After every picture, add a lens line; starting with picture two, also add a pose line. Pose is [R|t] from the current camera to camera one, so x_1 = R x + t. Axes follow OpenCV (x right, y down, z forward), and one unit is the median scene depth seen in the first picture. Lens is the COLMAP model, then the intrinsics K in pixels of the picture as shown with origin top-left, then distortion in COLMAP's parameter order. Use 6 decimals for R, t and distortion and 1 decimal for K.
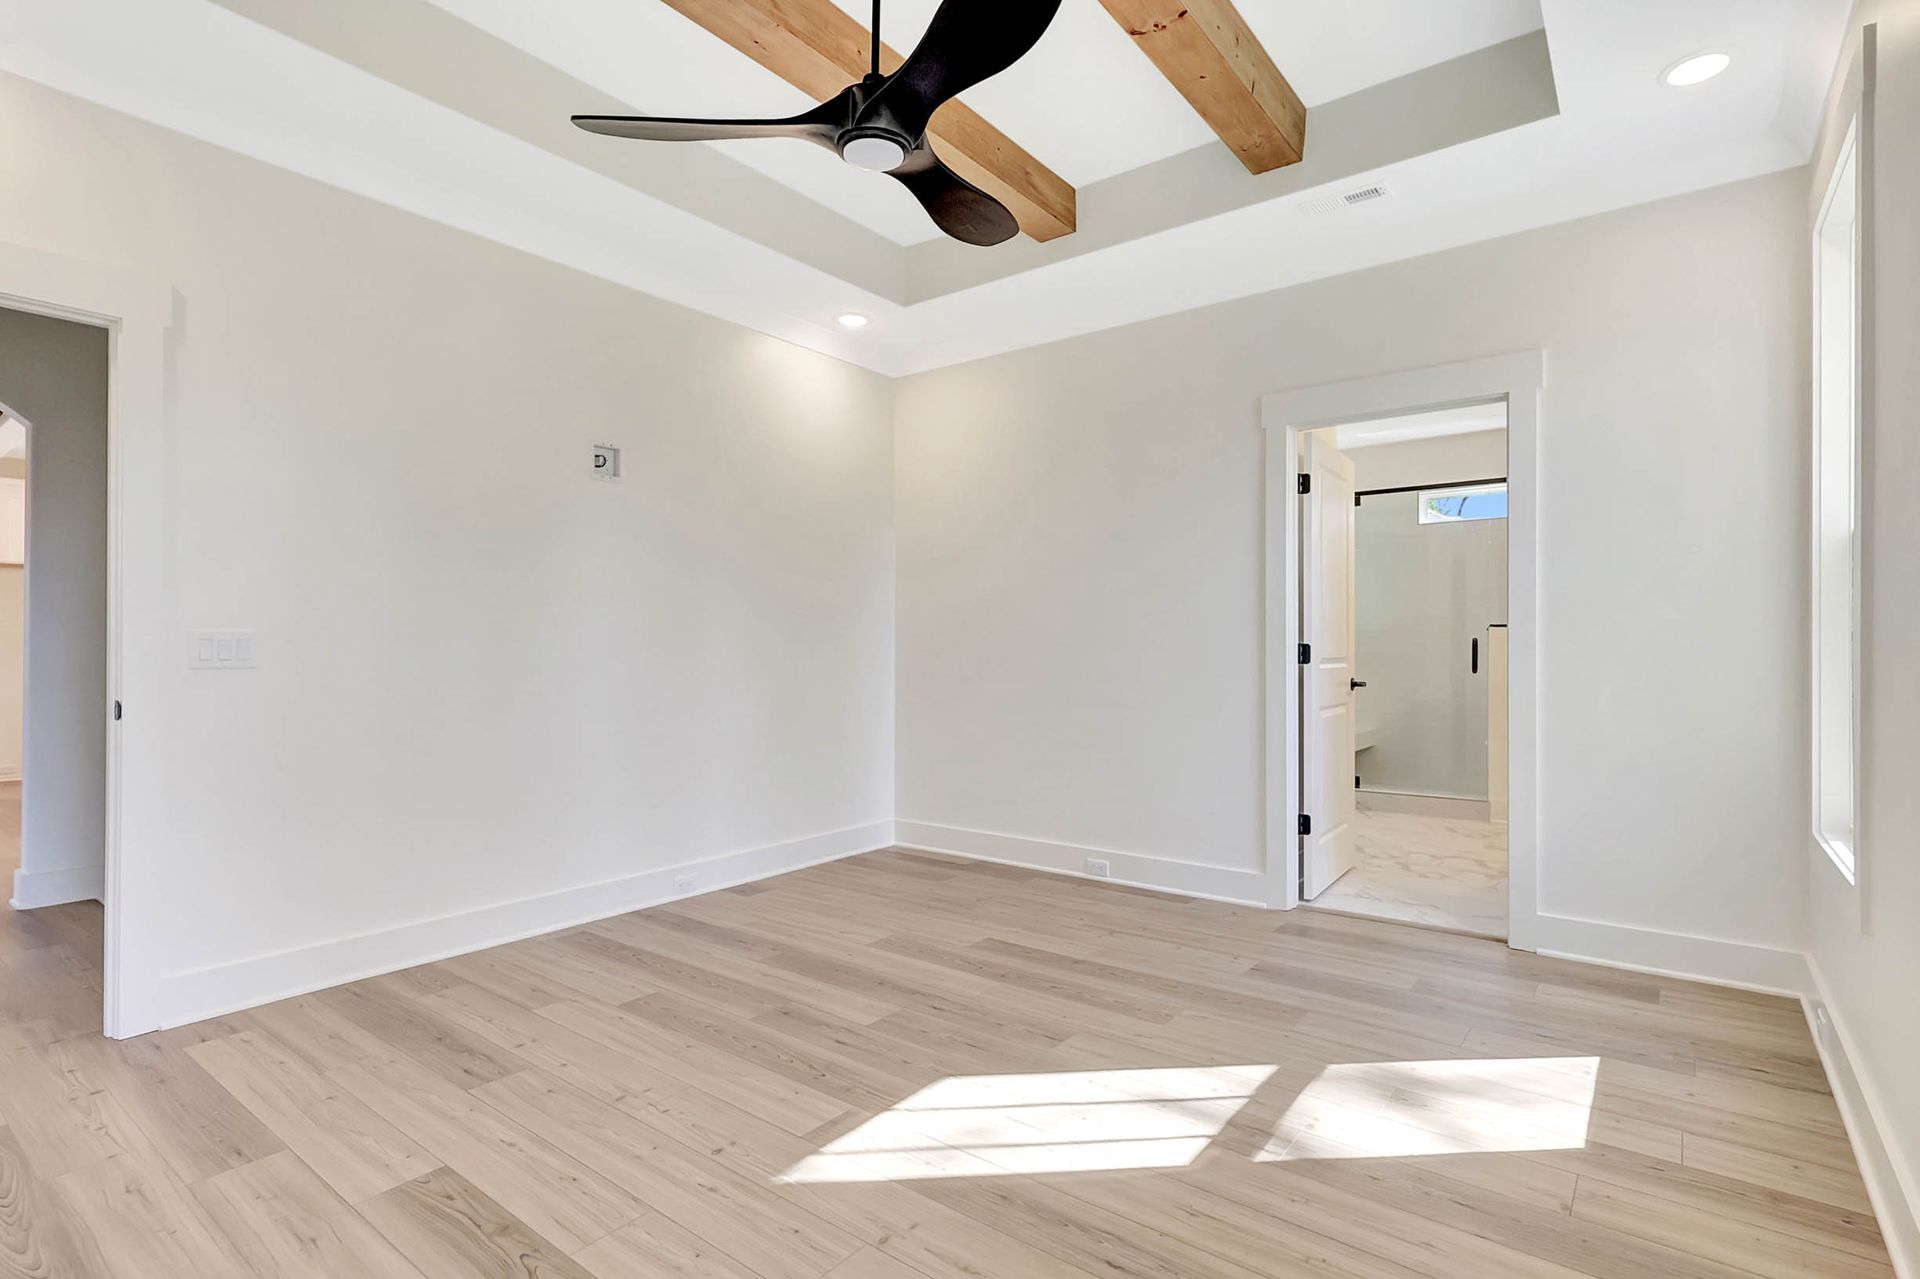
lens RADIAL K [[928.7, 0, 961.4], [0, 928.7, 638.0], [0, 0, 1]] dist [-0.000034, 0.000723]
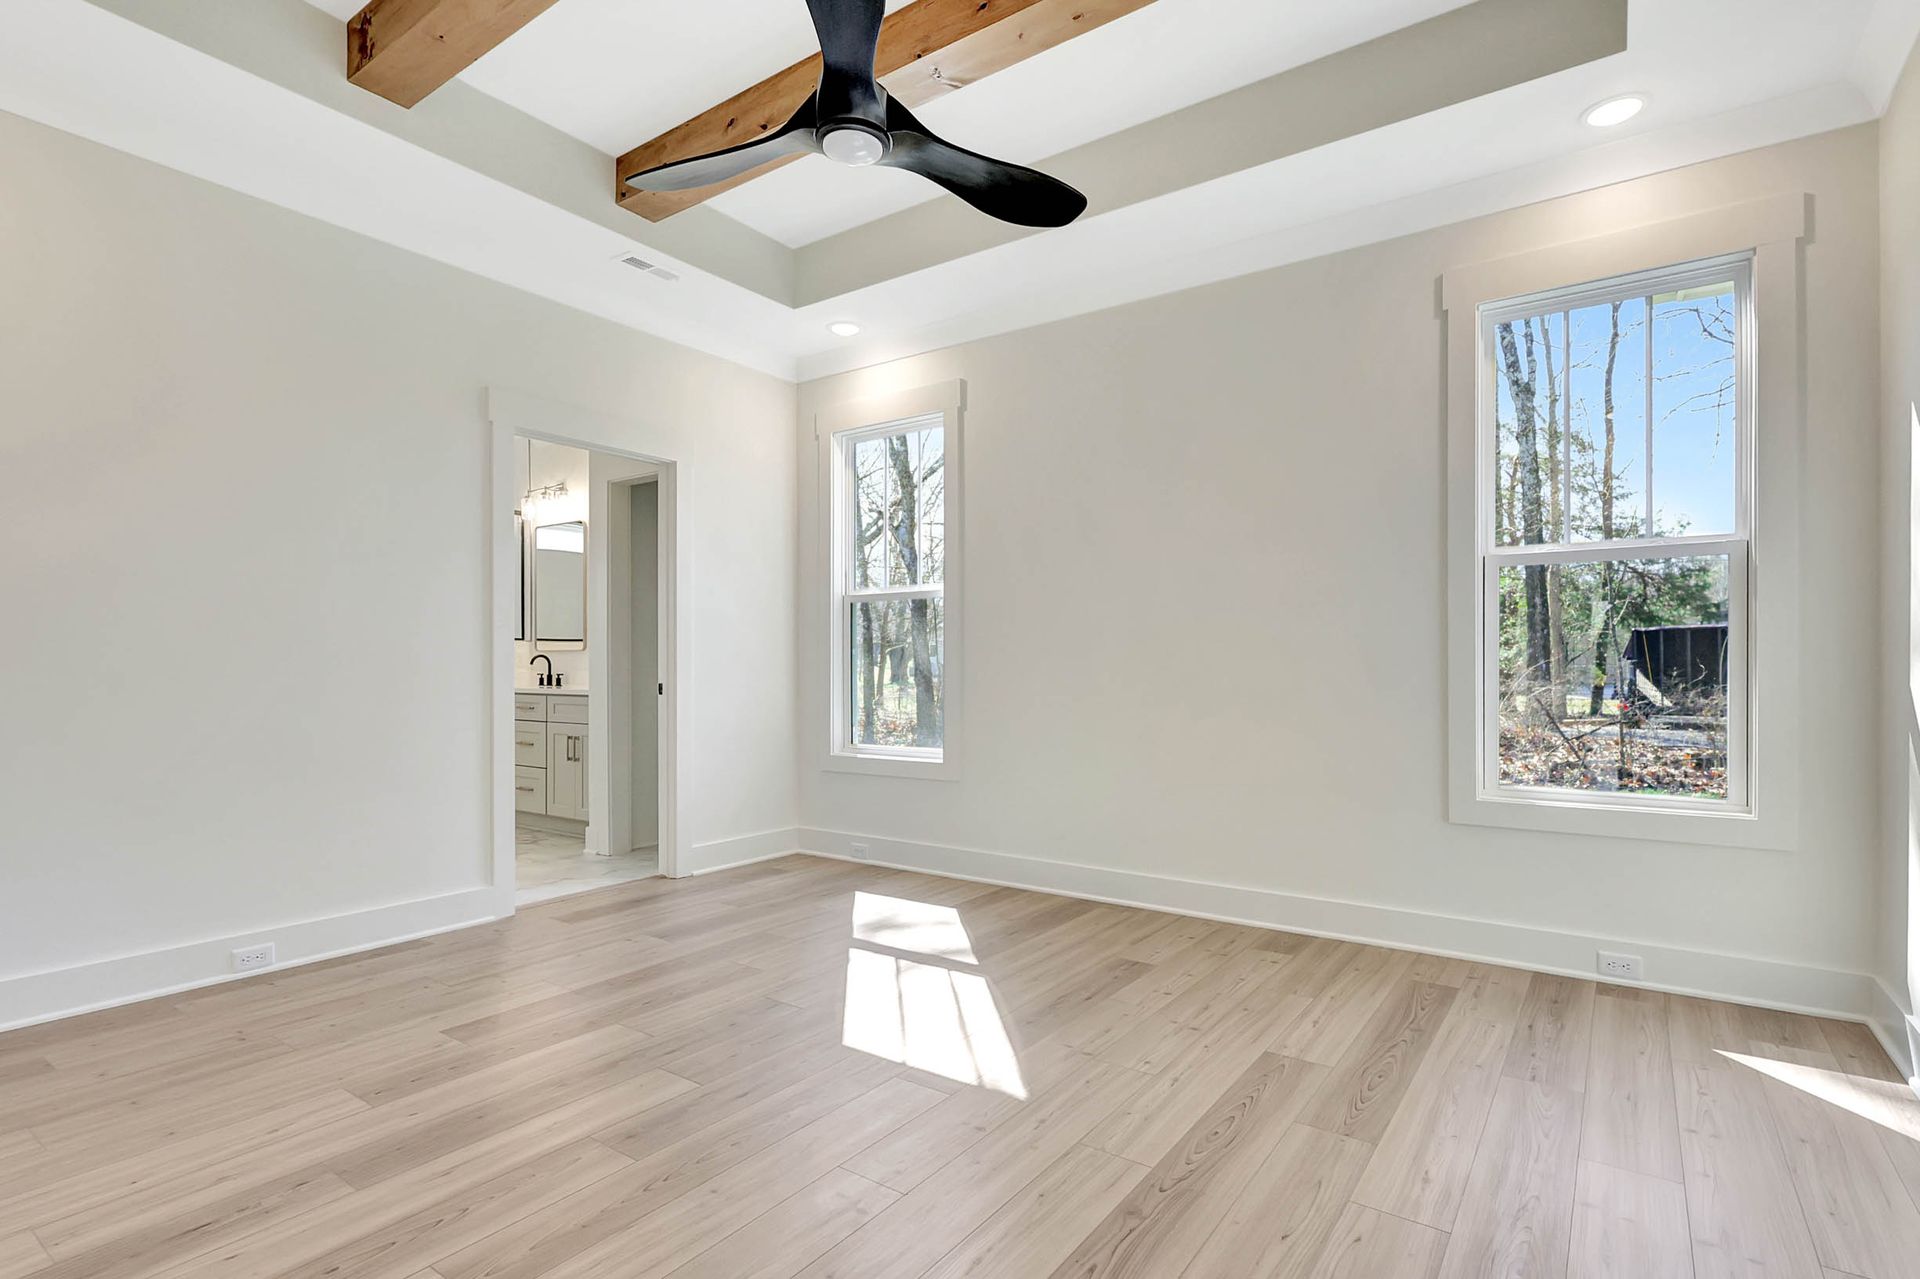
lens RADIAL K [[928.7, 0, 980.2], [0, 928.7, 674.3], [0, 0, 1]] dist [-0.000034, 0.000723]
pose [[-0.045369, -0.006105, 0.998952, -0.759442], [-0.011396, 0.999919, 0.005594, 0.026972], [-0.998905, -0.011130, -0.045434, 0.623241]]
